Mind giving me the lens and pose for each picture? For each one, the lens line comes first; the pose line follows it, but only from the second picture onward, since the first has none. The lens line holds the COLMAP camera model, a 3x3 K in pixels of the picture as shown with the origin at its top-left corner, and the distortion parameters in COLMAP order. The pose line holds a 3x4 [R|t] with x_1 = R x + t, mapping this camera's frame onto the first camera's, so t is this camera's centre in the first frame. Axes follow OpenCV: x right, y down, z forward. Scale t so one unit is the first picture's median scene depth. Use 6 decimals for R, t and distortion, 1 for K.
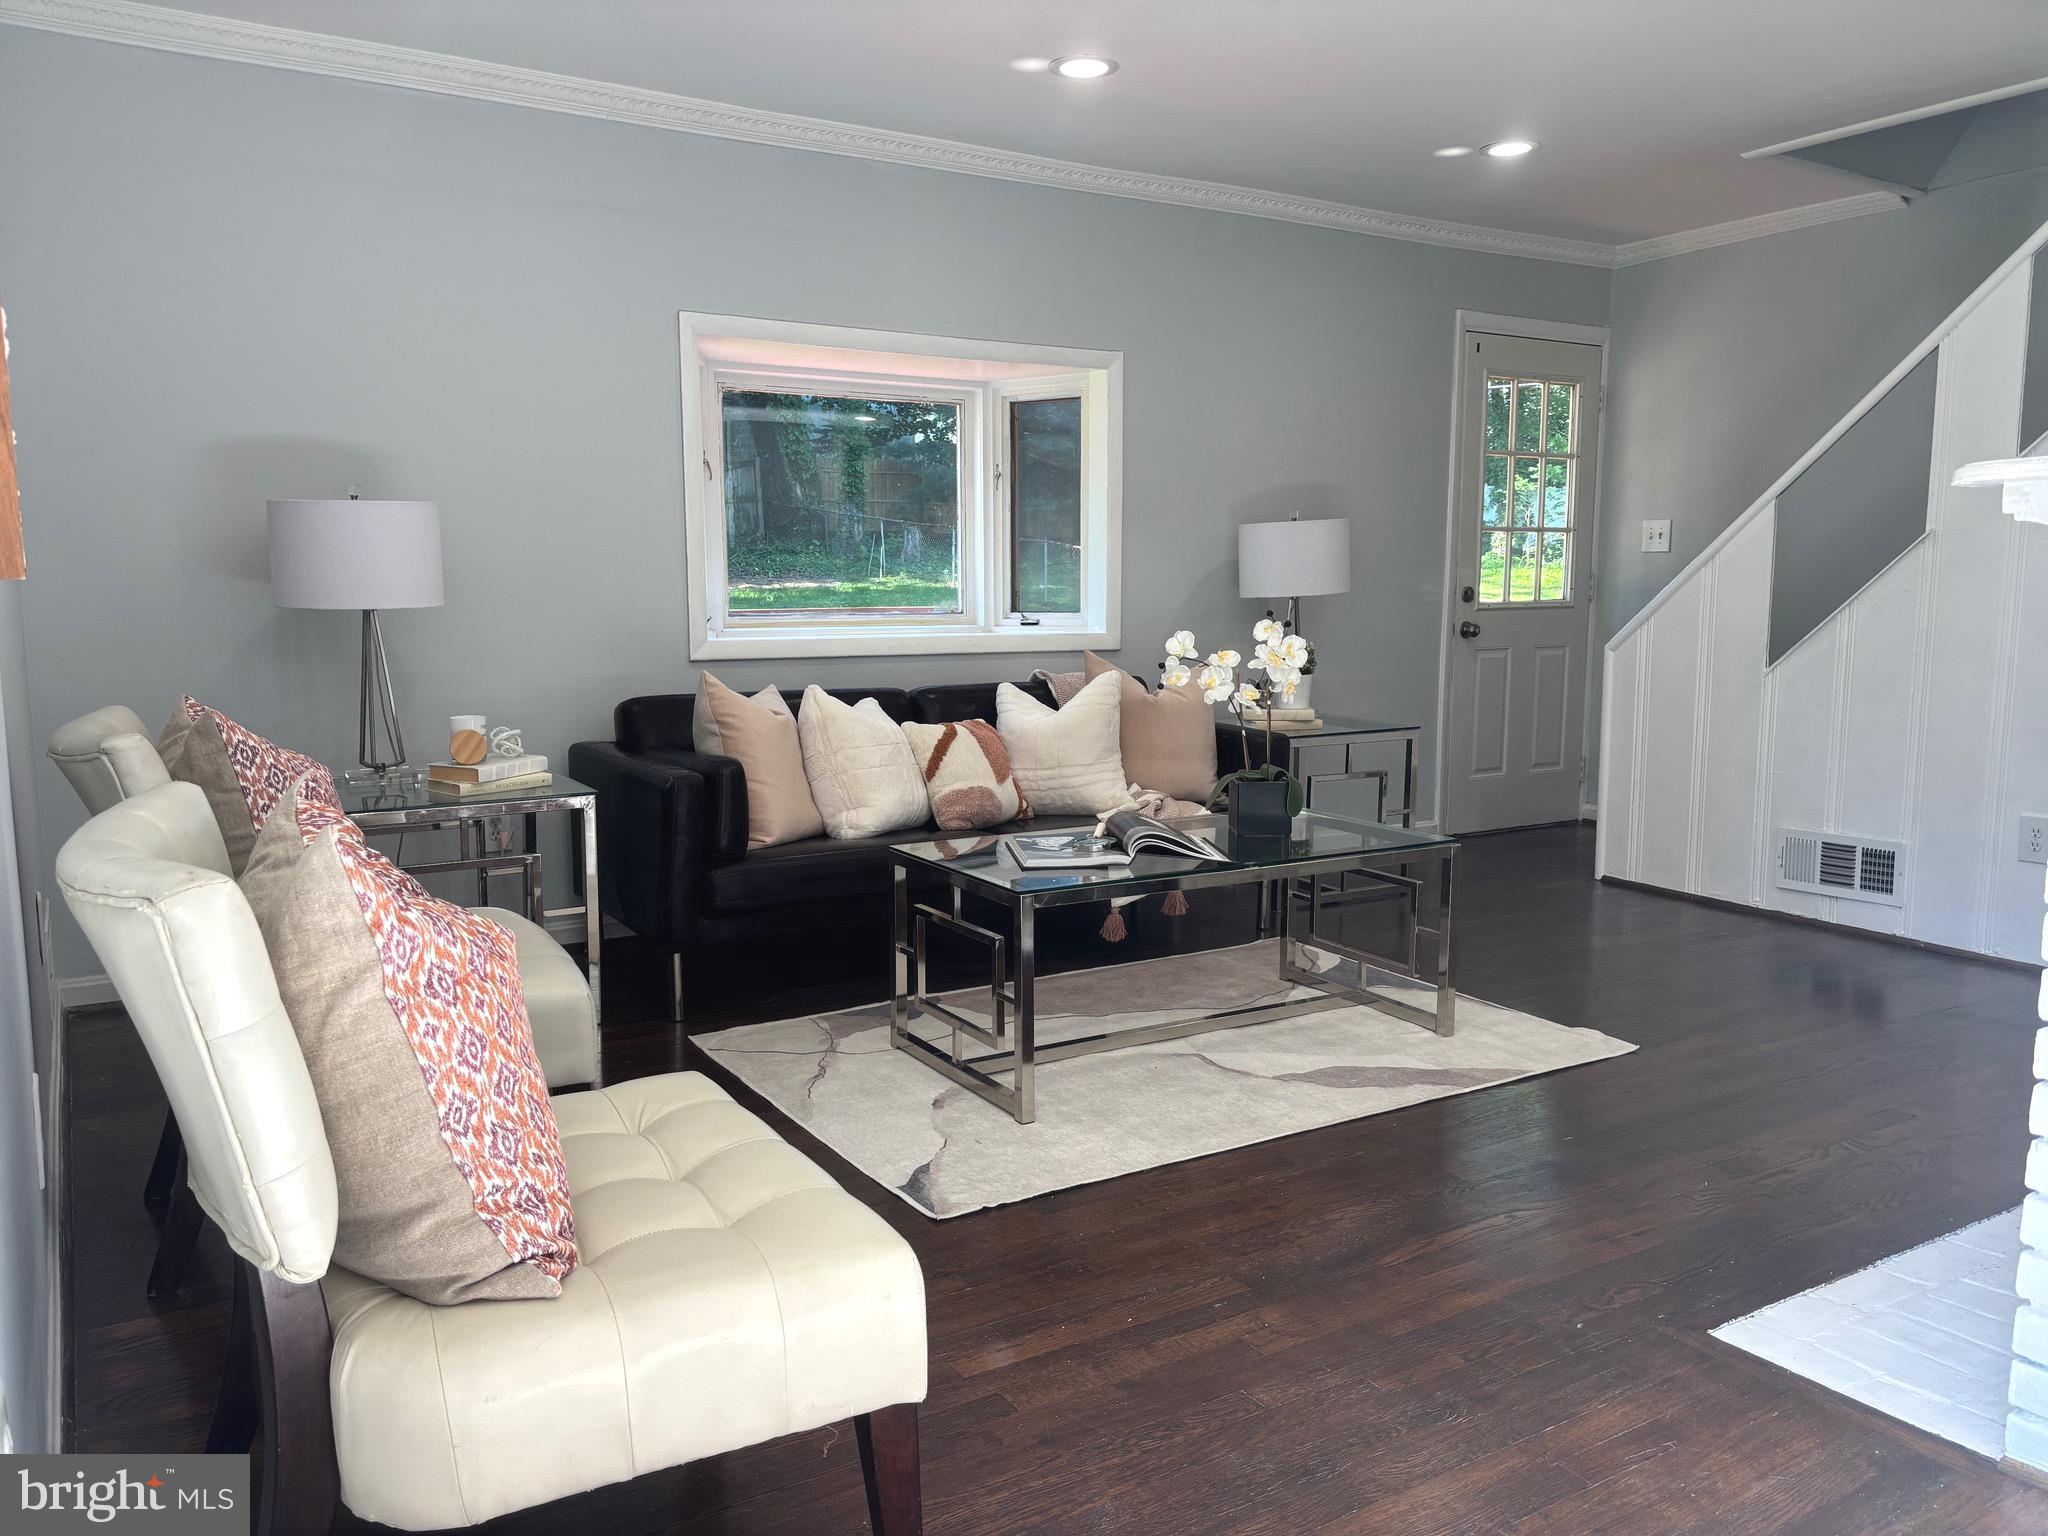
lens RADIAL K [[1554.7, 0, 1030.7], [0, 1554.7, 773.4], [0, 0, 1]] dist [0.057746, -0.062860]
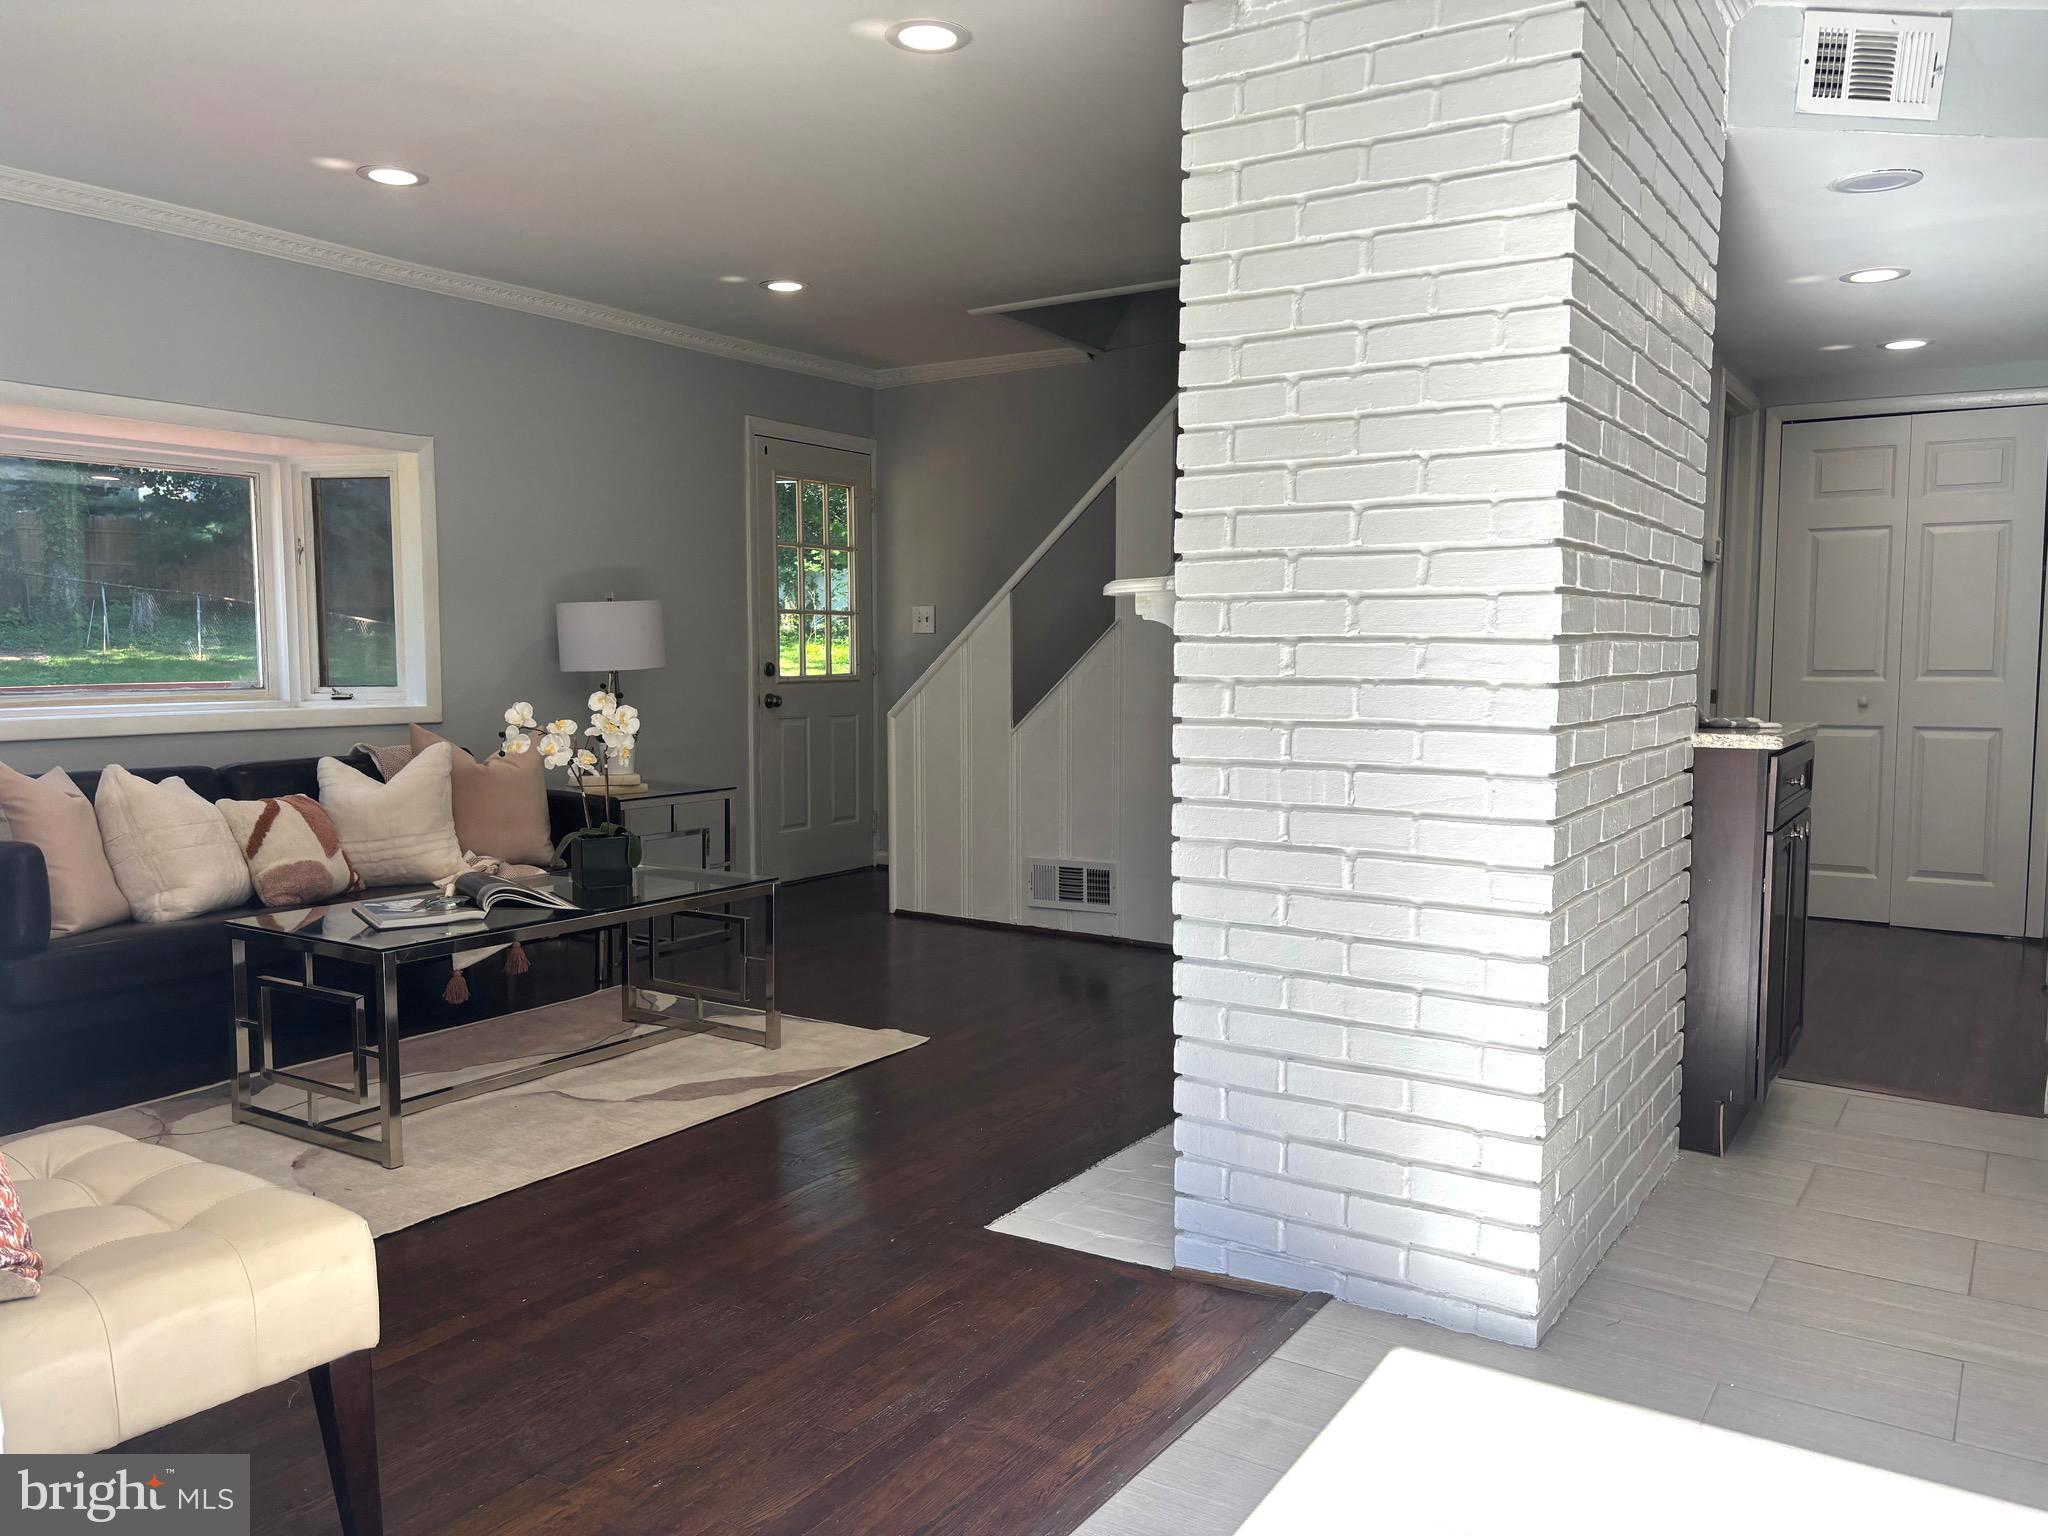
lens RADIAL K [[1554.7, 0, 1028.7], [0, 1554.7, 772.4], [0, 0, 1]] dist [0.057746, -0.062860]
pose [[0.904321, -0.034029, 0.425494, -0.046604], [0.054073, 0.997919, -0.035116, 0.013763], [-0.423414, 0.054764, 0.904280, -0.129207]]
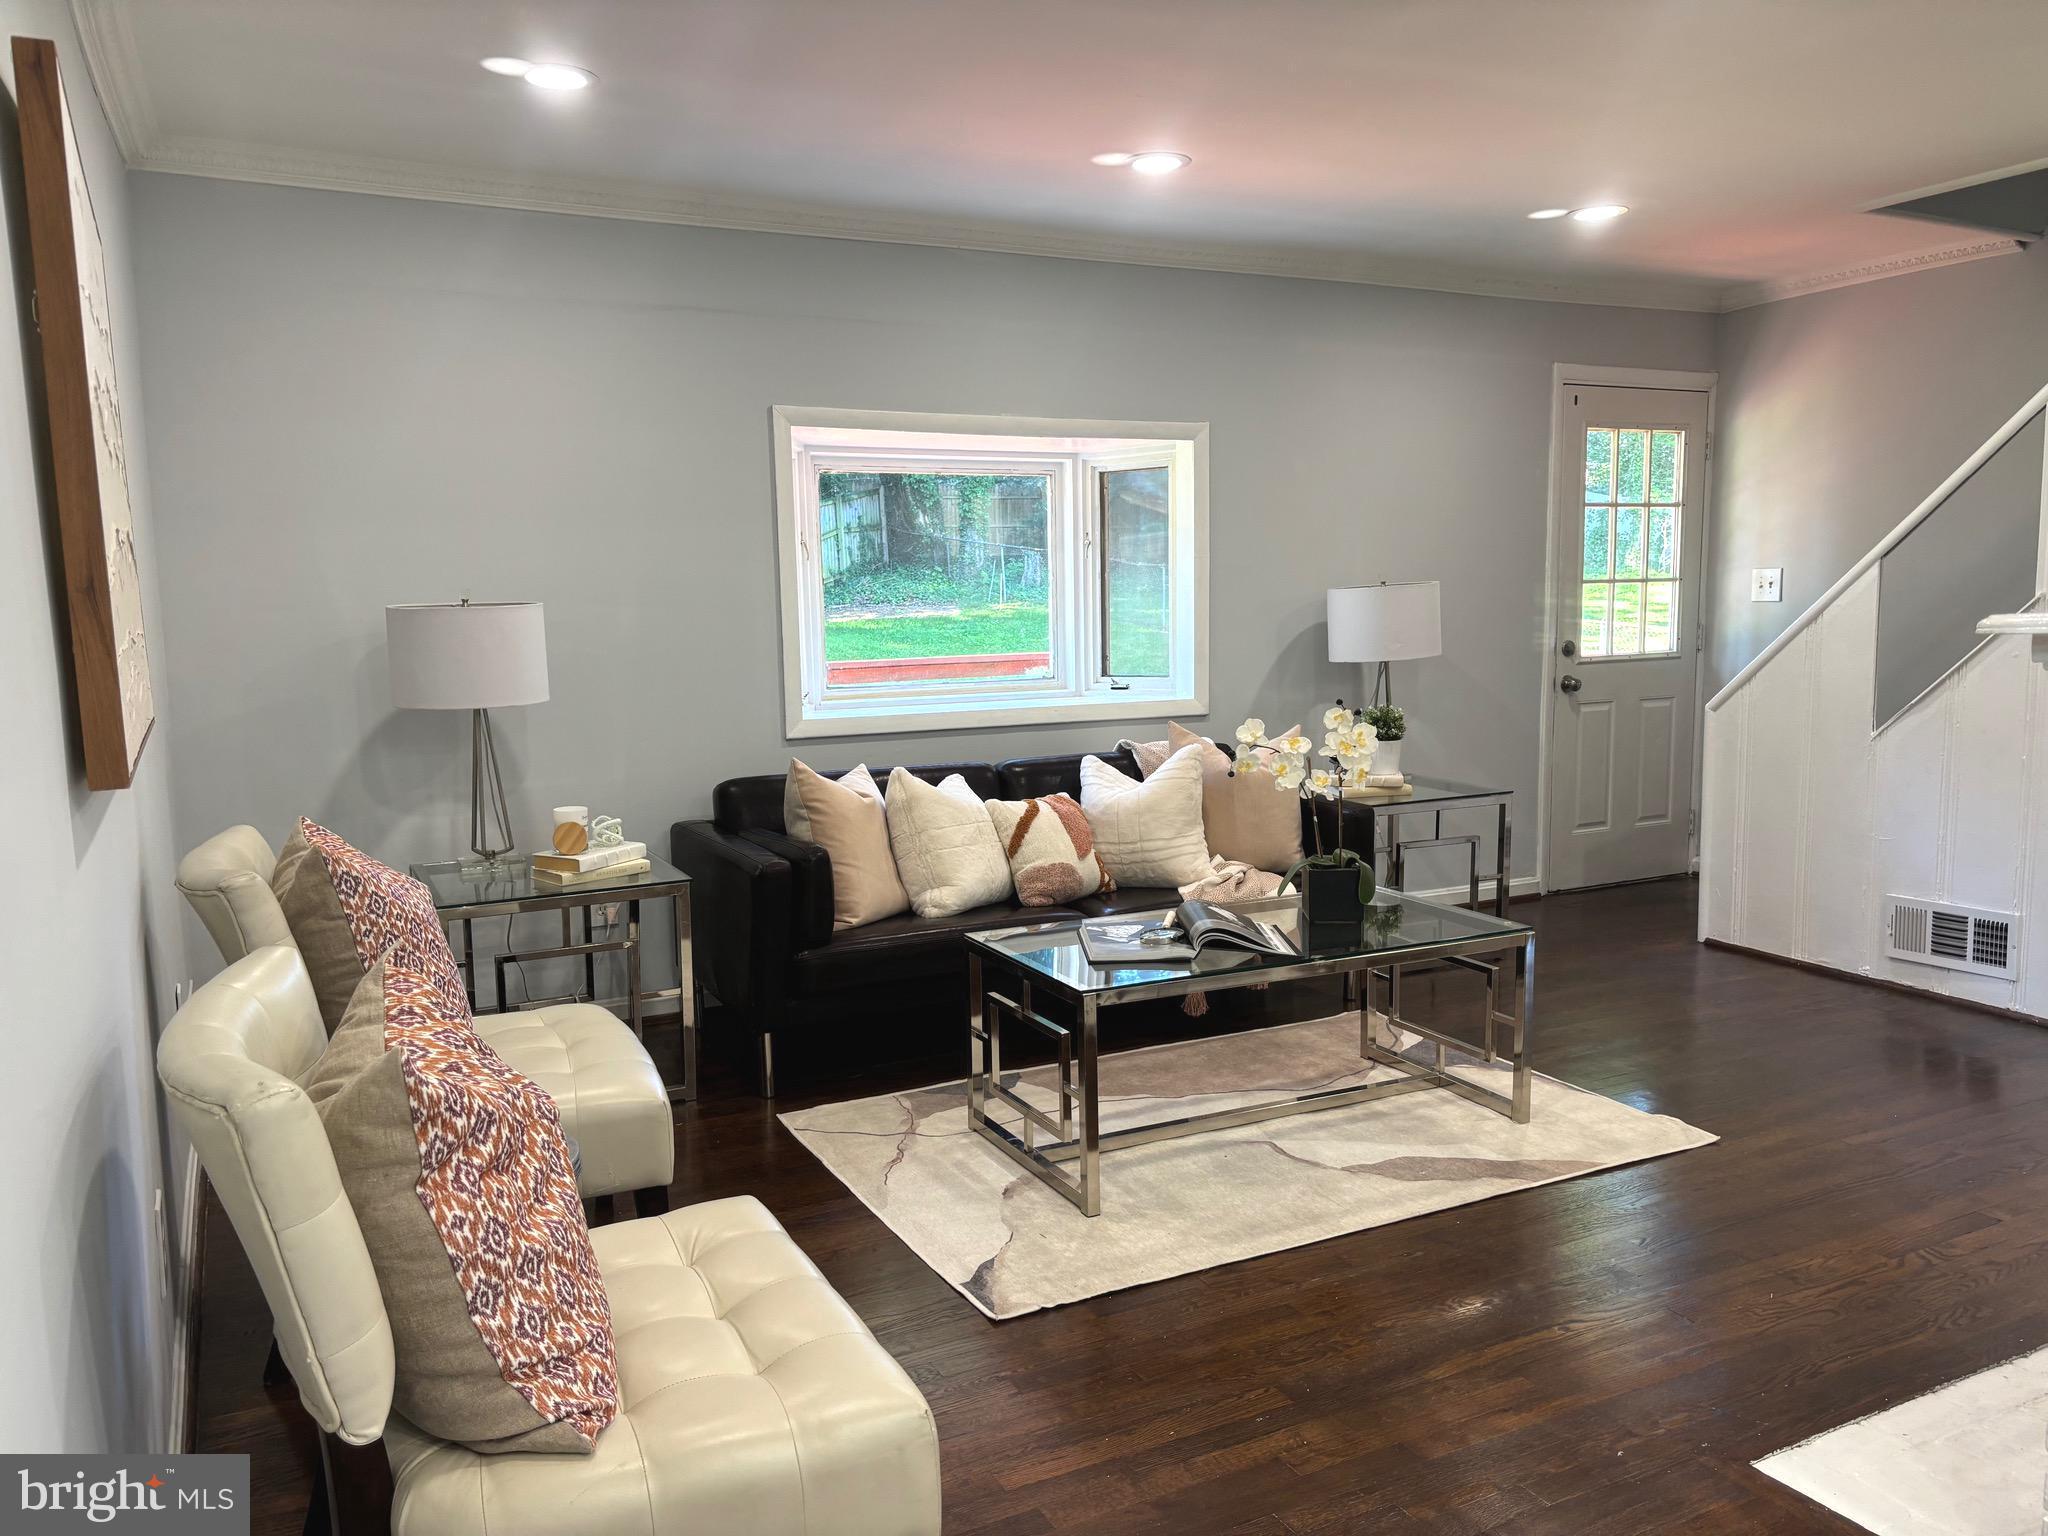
lens RADIAL K [[1554.7, 0, 1029.0], [0, 1554.7, 779.1], [0, 0, 1]] dist [0.057746, -0.062860]
pose [[0.996429, -0.007546, -0.084091, 0.036165], [0.007070, 0.999957, -0.005958, -0.046164], [0.084133, 0.005342, 0.996440, -0.023489]]
